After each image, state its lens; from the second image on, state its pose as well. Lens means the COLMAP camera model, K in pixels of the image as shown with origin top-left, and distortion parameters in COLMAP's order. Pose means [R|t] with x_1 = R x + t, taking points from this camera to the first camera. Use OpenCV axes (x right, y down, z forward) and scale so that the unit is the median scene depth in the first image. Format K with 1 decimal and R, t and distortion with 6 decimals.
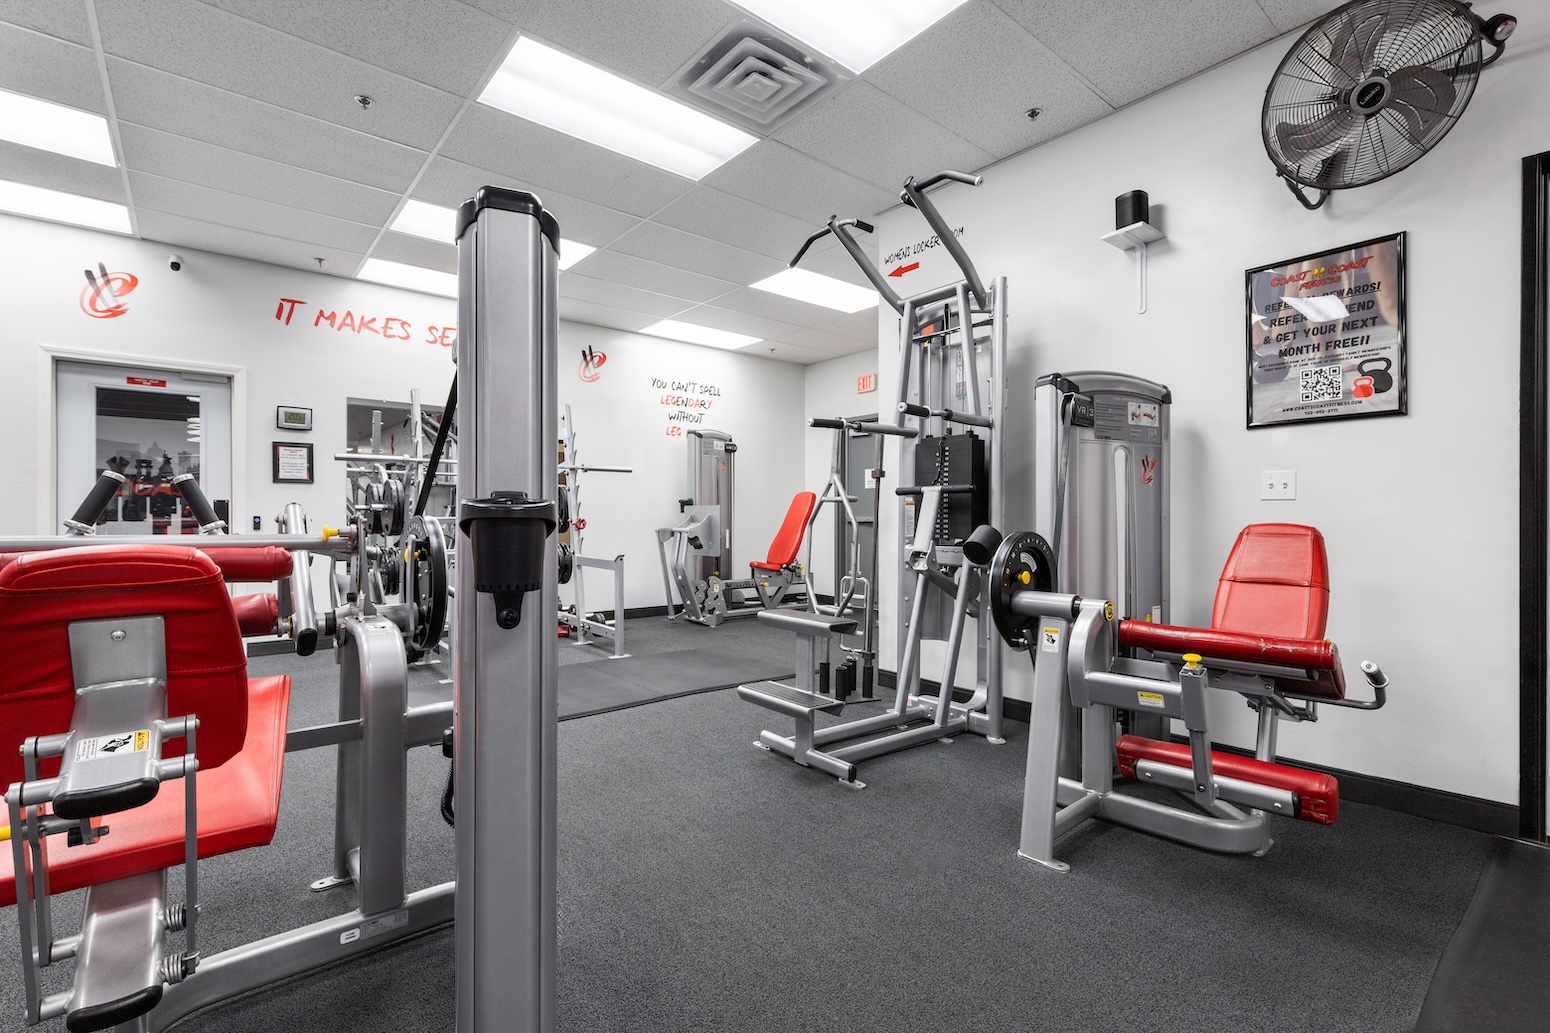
lens RADIAL K [[693.7, 0, 783.4], [0, 693.7, 520.0], [0, 0, 1]] dist [0.006166, -0.001387]
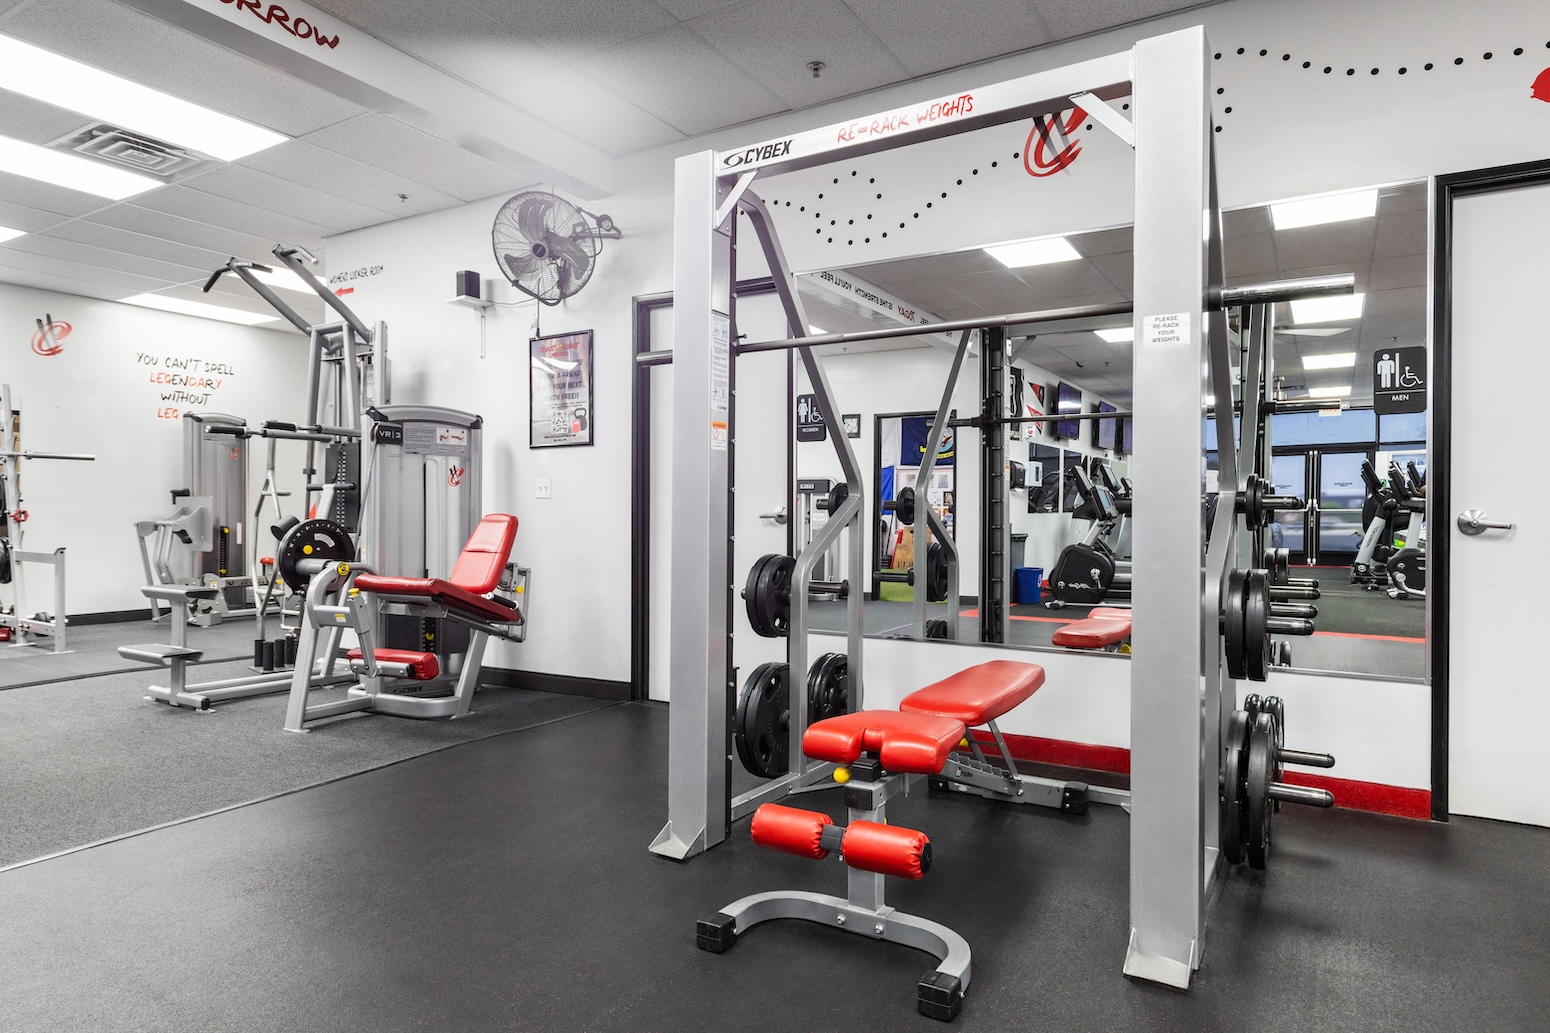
lens RADIAL K [[898.1, 0, 775.0], [0, 898.1, 516.5], [0, 0, 1]] dist [0.005820, 0.001013]
pose [[0.946351, 0.001109, 0.323138, 0.320697], [-0.001692, 0.999997, 0.001522, 0.003392], [-0.323136, -0.001987, 0.946351, -0.543723]]
